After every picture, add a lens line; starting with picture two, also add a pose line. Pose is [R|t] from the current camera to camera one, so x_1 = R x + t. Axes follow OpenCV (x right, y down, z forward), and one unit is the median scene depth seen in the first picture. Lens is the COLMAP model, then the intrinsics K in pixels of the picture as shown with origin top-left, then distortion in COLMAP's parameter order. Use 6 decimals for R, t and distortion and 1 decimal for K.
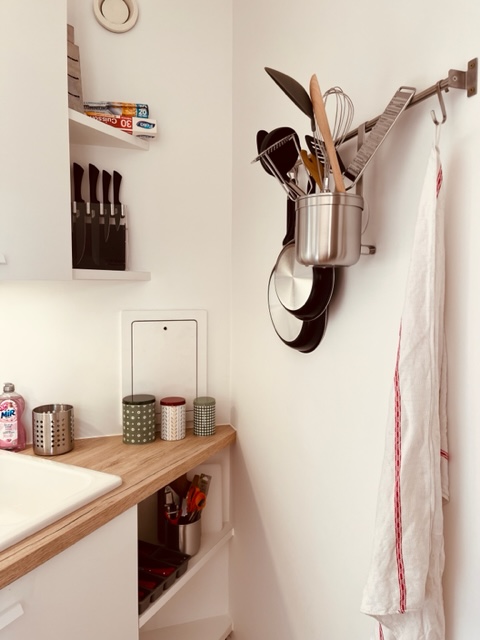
lens RADIAL K [[482.3, 0, 240.8], [0, 482.3, 318.6], [0, 0, 1]] dist [0.028886, -0.003804]
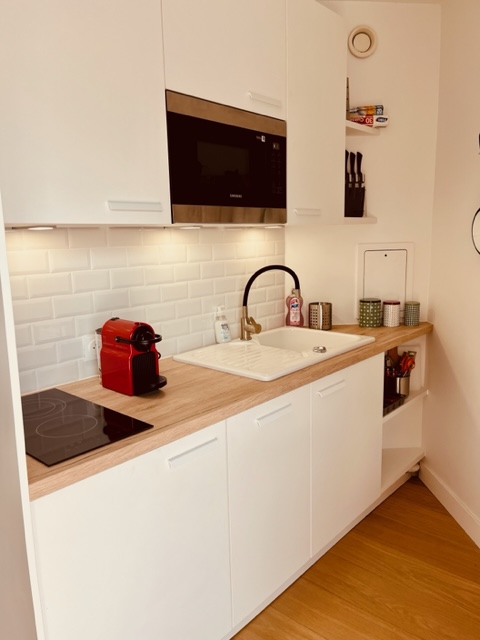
lens RADIAL K [[482.3, 0, 239.0], [0, 482.3, 320.4], [0, 0, 1]] dist [0.028886, -0.003804]
pose [[0.964678, 0.017143, -0.262872, -0.213083], [0.010358, 0.994640, 0.102874, 0.067424], [0.263226, -0.101963, 0.959331, -0.643669]]
